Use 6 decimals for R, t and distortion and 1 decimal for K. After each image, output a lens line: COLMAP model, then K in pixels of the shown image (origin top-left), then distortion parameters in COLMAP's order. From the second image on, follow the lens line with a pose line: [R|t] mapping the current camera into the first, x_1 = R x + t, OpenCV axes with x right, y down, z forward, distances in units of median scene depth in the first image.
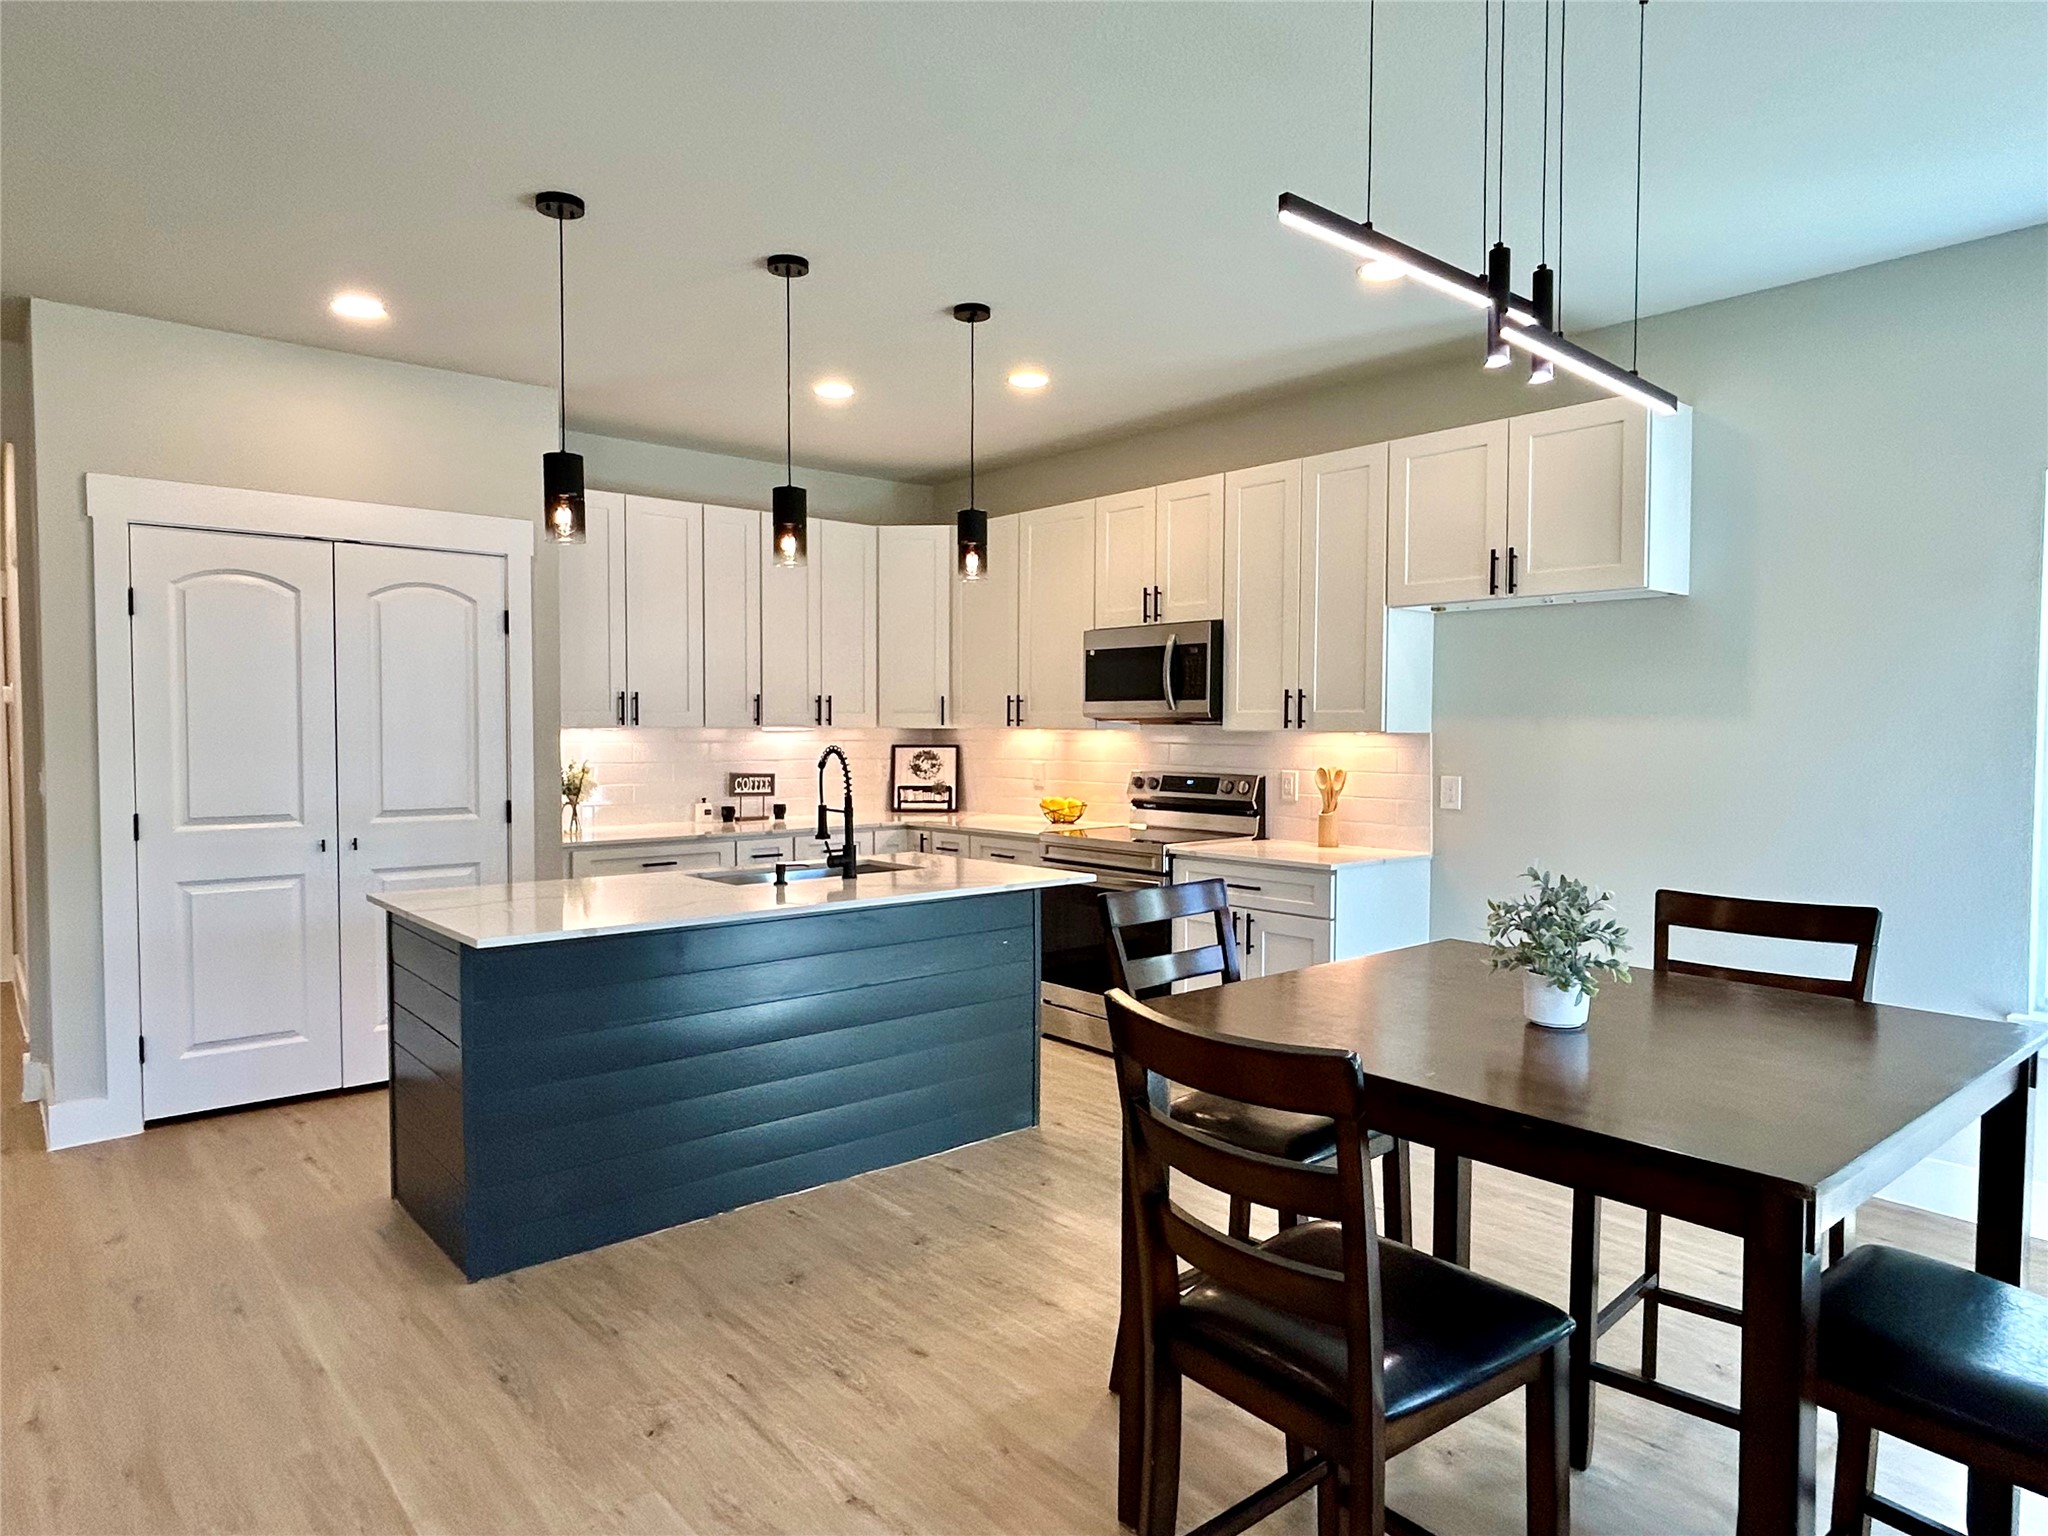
lens RADIAL K [[1226.7, 0, 1012.2], [0, 1226.7, 768.0], [0, 0, 1]] dist [0.000064, 0.001216]
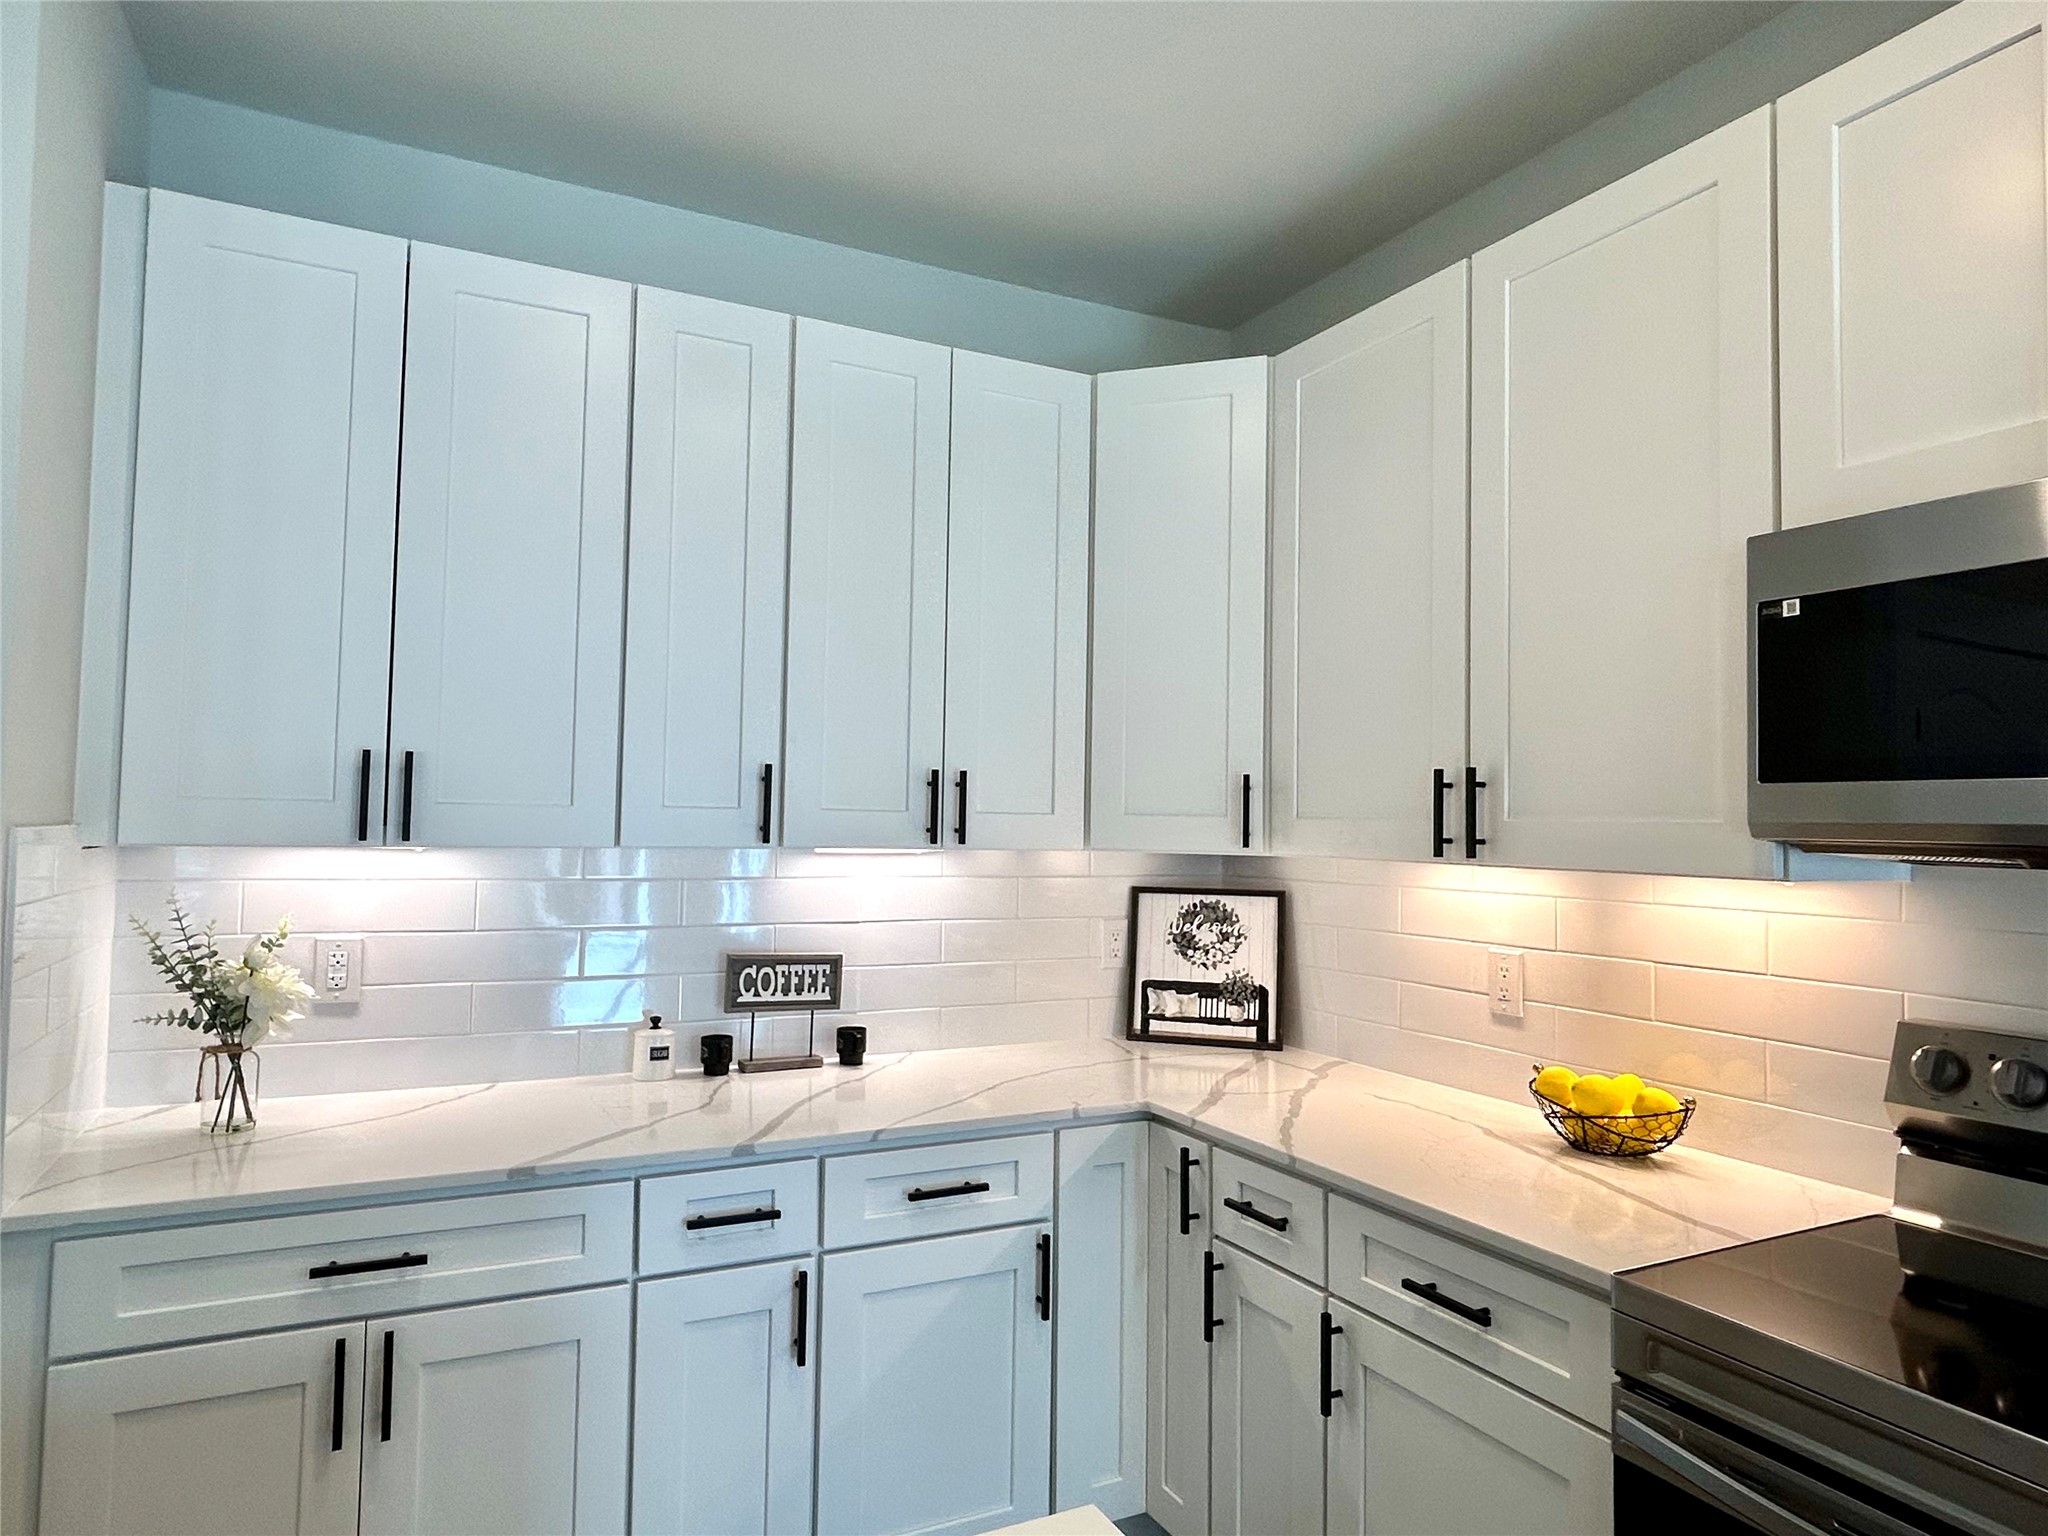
lens RADIAL K [[1233.4, 0, 1018.6], [0, 1233.4, 771.3], [0, 0, 1]] dist [-0.004771, -0.000855]
pose [[0.971039, 0.003446, -0.238895, -0.035070], [-0.022407, 0.996802, -0.076701, -0.028971], [0.237866, 0.079833, 0.968012, 0.630531]]
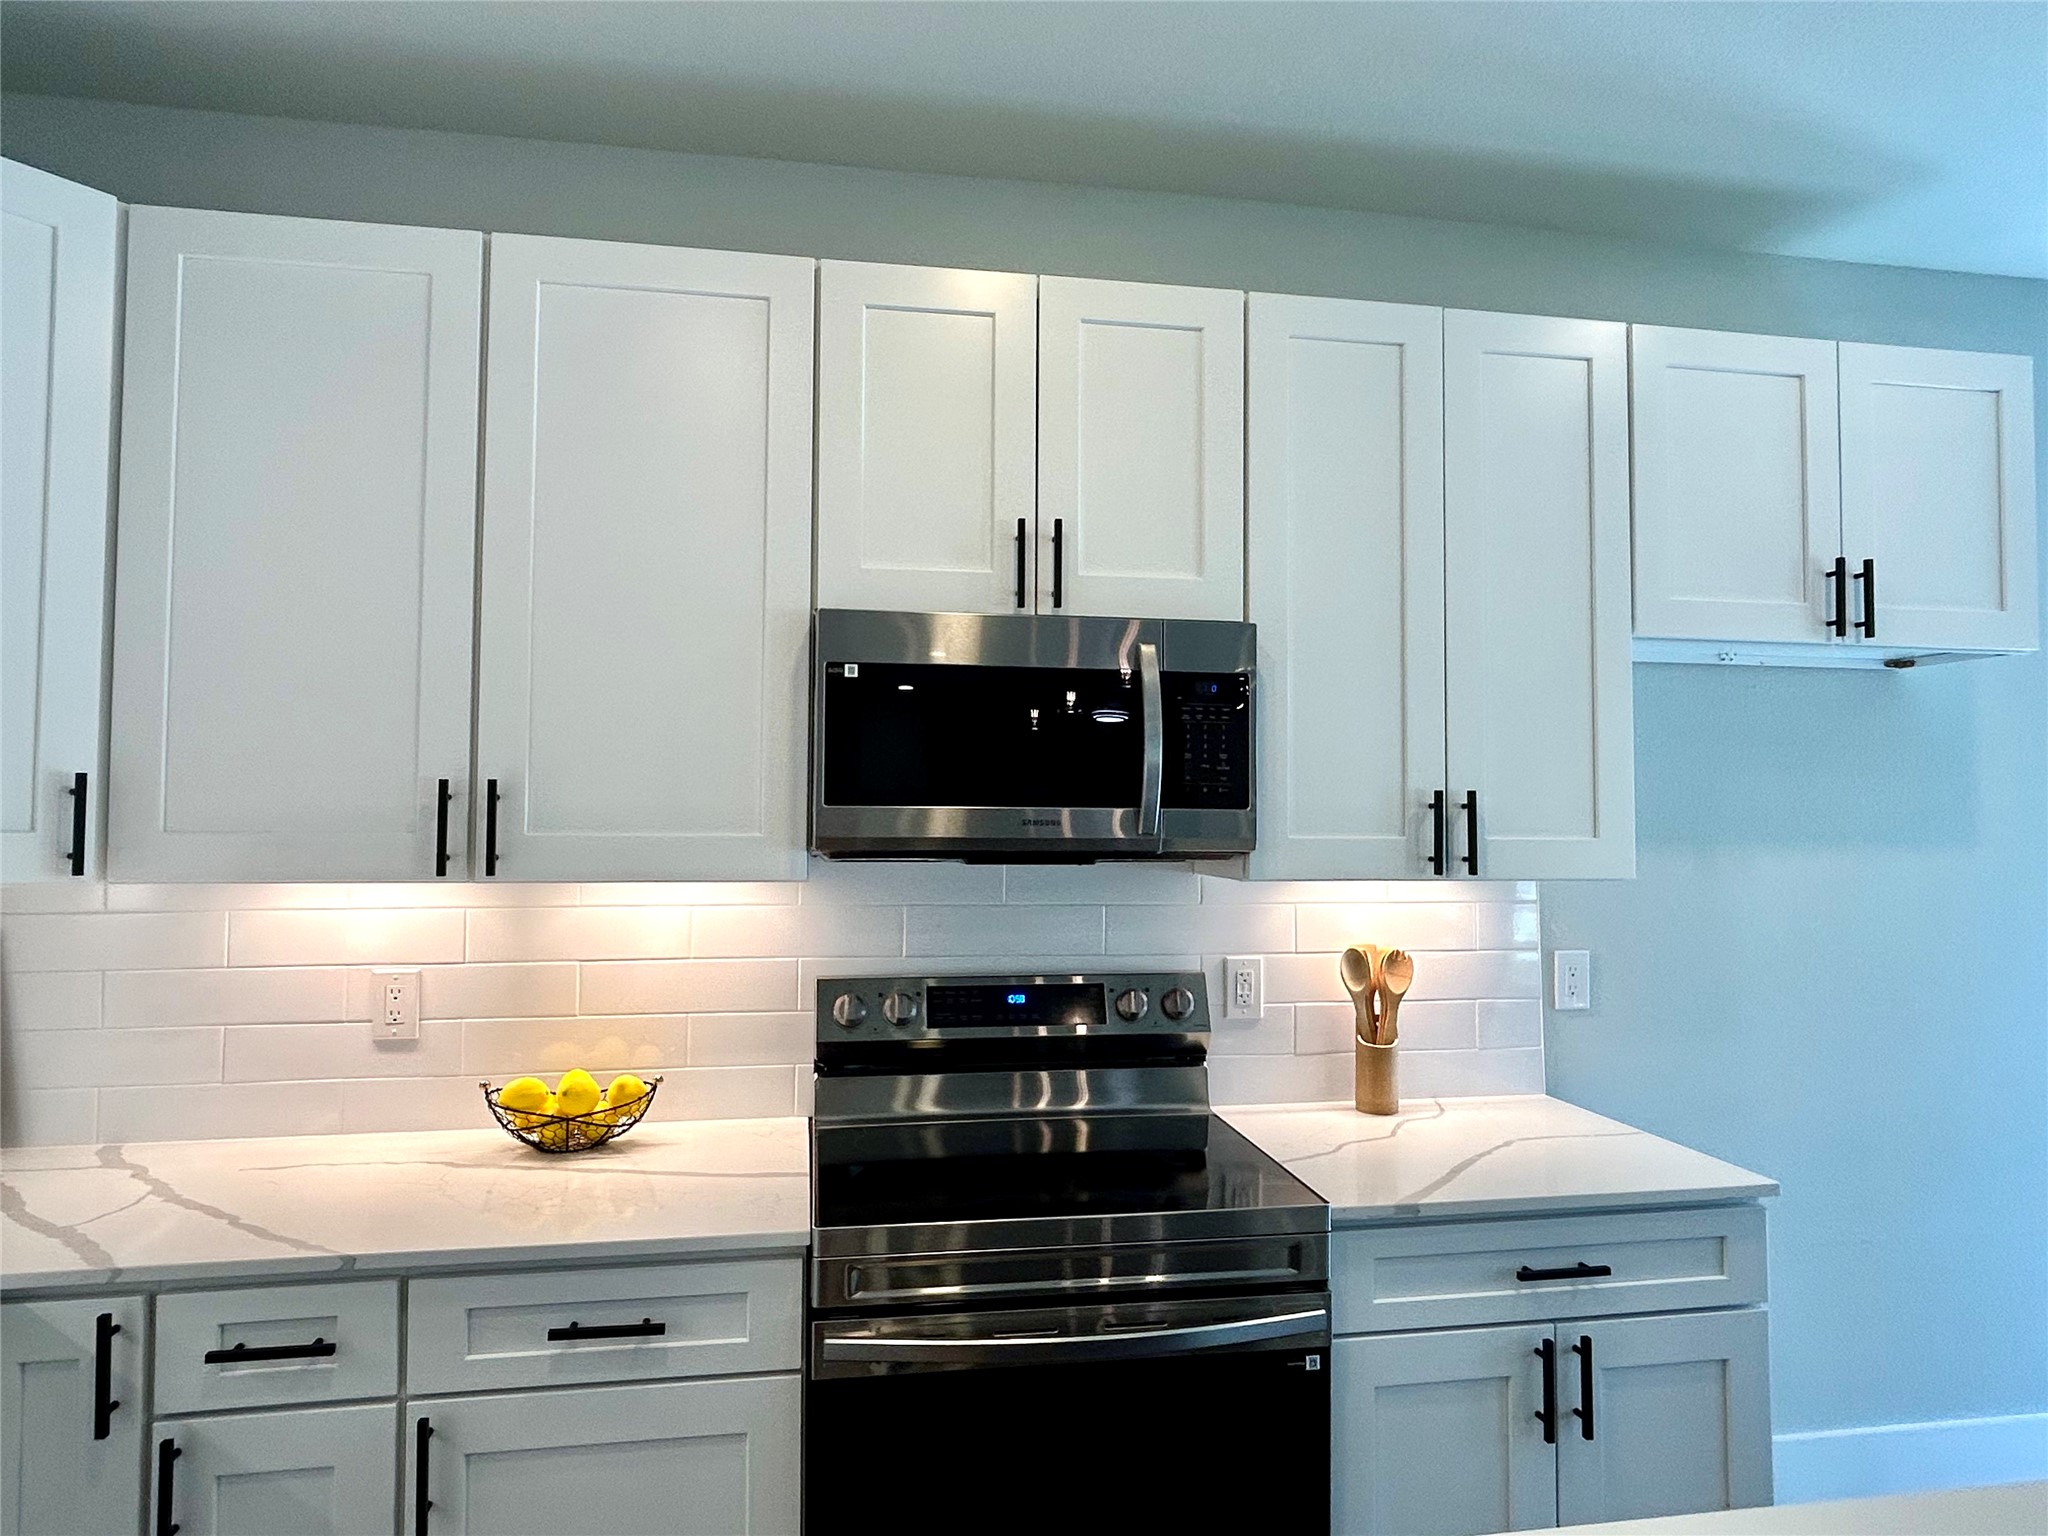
lens RADIAL K [[1233.4, 0, 1018.6], [0, 1233.4, 771.3], [0, 0, 1]] dist [-0.004771, -0.000855]
pose [[0.513161, 0.026762, 0.857875, -0.200103], [0.026927, 0.998520, -0.047257, -0.042306], [-0.857870, 0.047350, 0.511681, 0.707615]]
